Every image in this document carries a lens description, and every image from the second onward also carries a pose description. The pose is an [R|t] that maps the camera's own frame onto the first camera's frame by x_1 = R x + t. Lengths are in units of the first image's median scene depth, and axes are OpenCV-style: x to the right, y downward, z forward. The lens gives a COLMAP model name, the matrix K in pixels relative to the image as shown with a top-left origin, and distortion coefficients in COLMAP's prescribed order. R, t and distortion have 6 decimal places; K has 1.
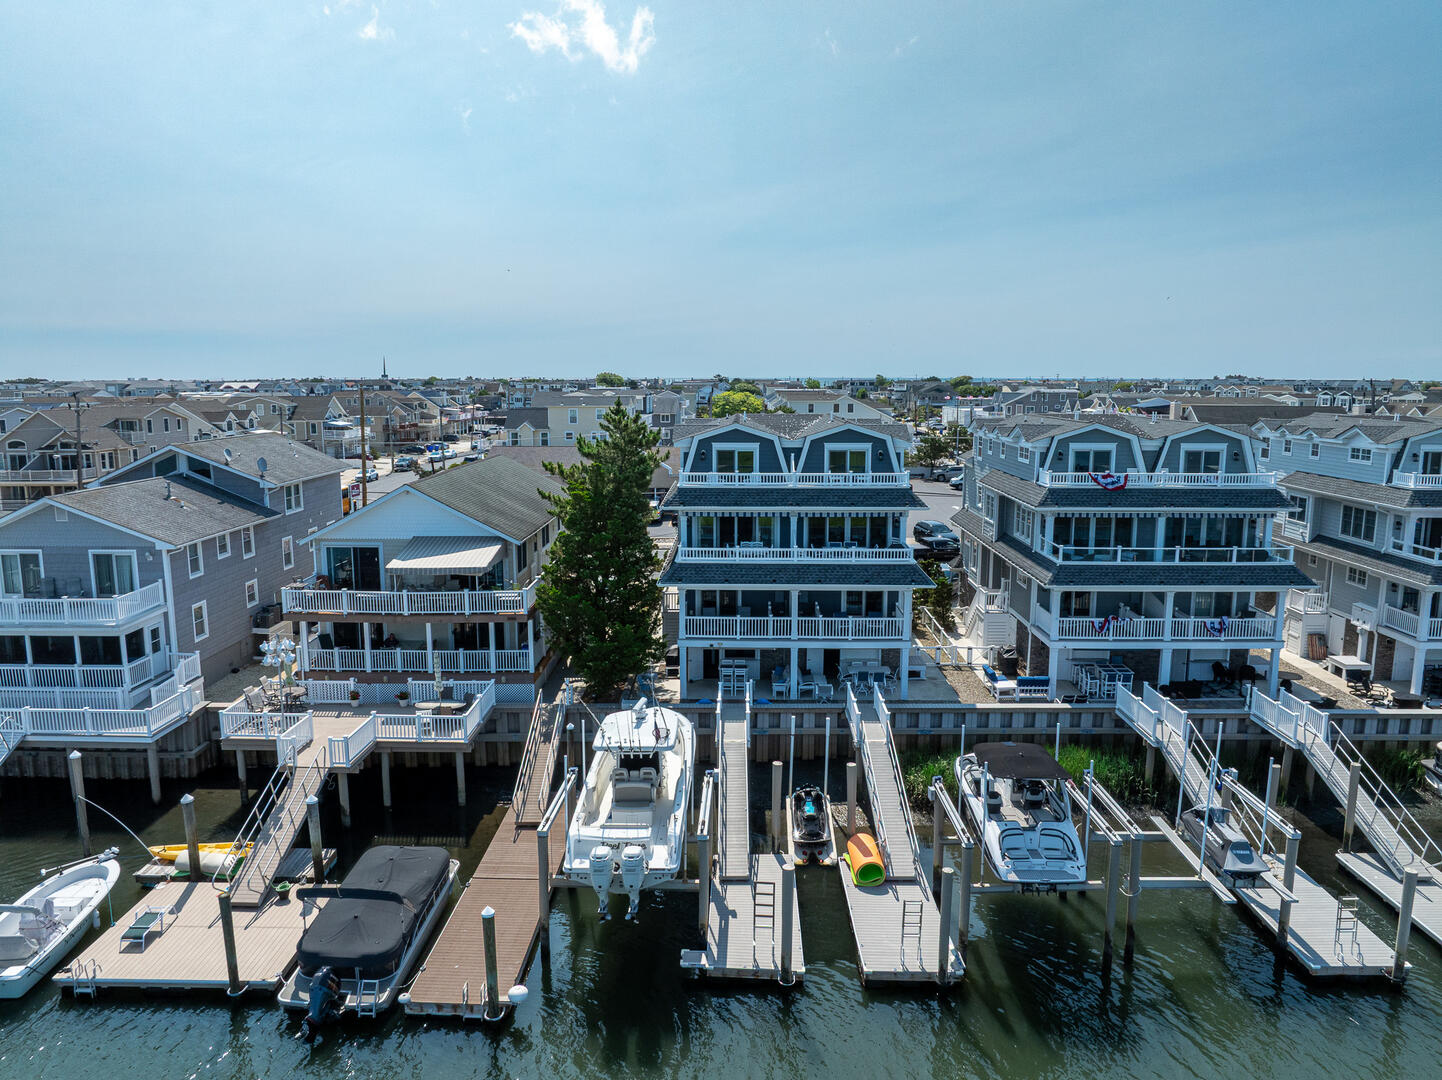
lens RADIAL K [[1029.0, 0, 721.1], [0, 1029.0, 543.2], [0, 0, 1]] dist [-0.035792, -0.006829]
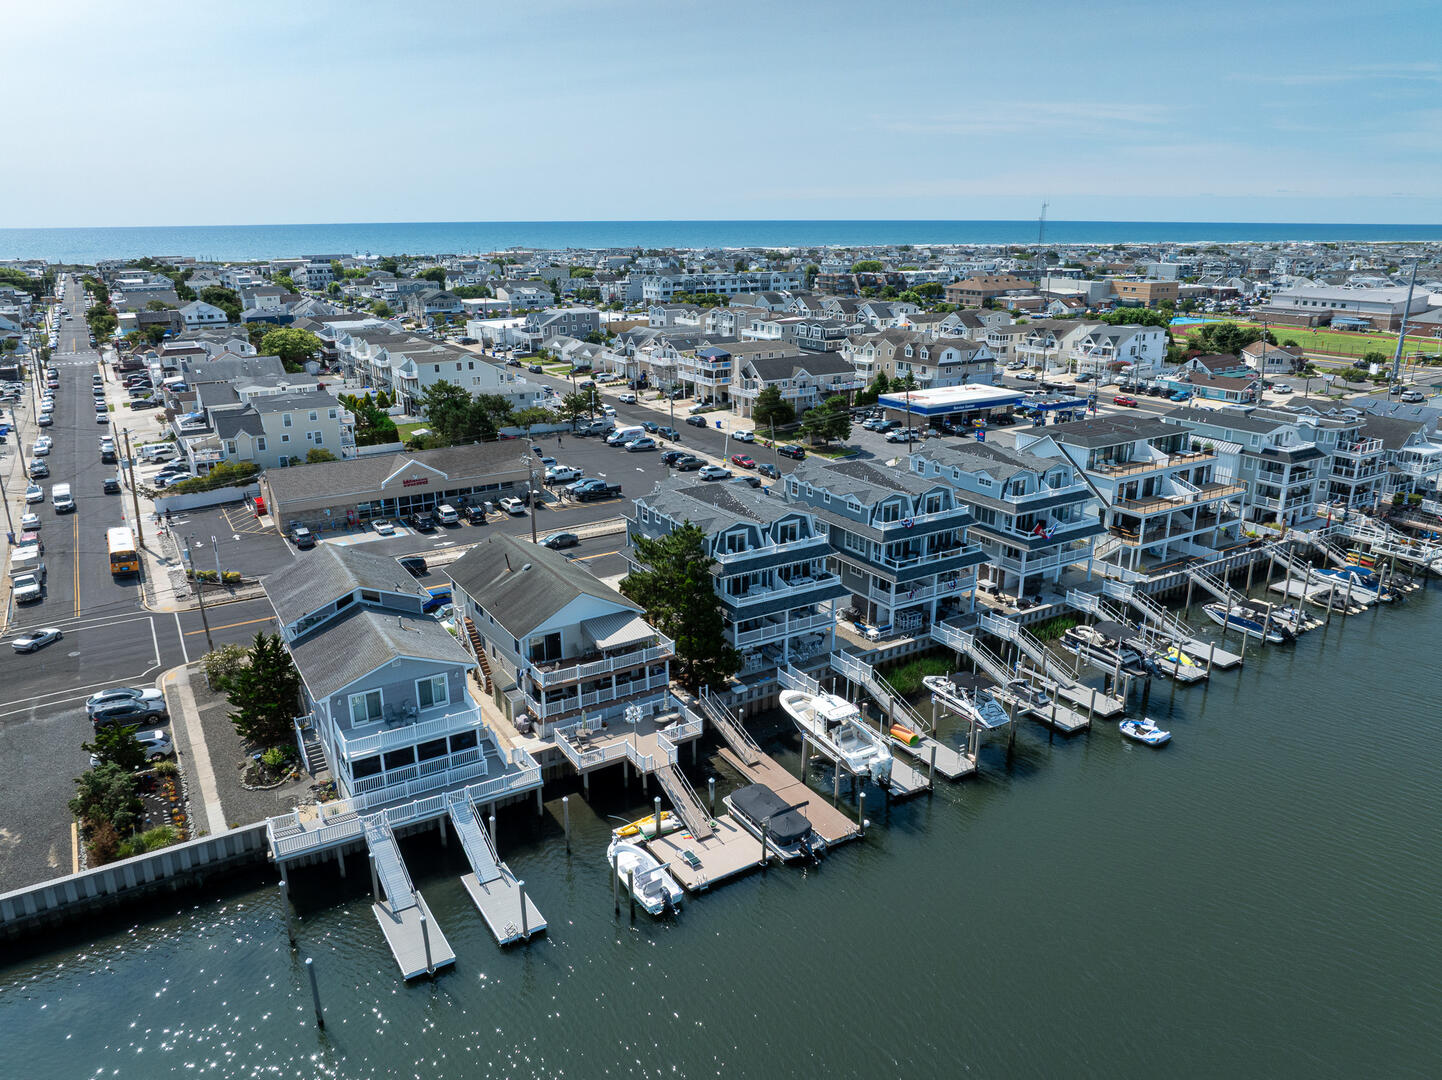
lens RADIAL K [[1029.0, 0, 719.8], [0, 1029.0, 538.5], [0, 0, 1]] dist [-0.035792, -0.006829]
pose [[0.840261, -0.169152, 0.515121, -0.954455], [0.092524, 0.980887, 0.171172, -0.403905], [-0.534229, -0.096168, 0.839852, -0.486742]]
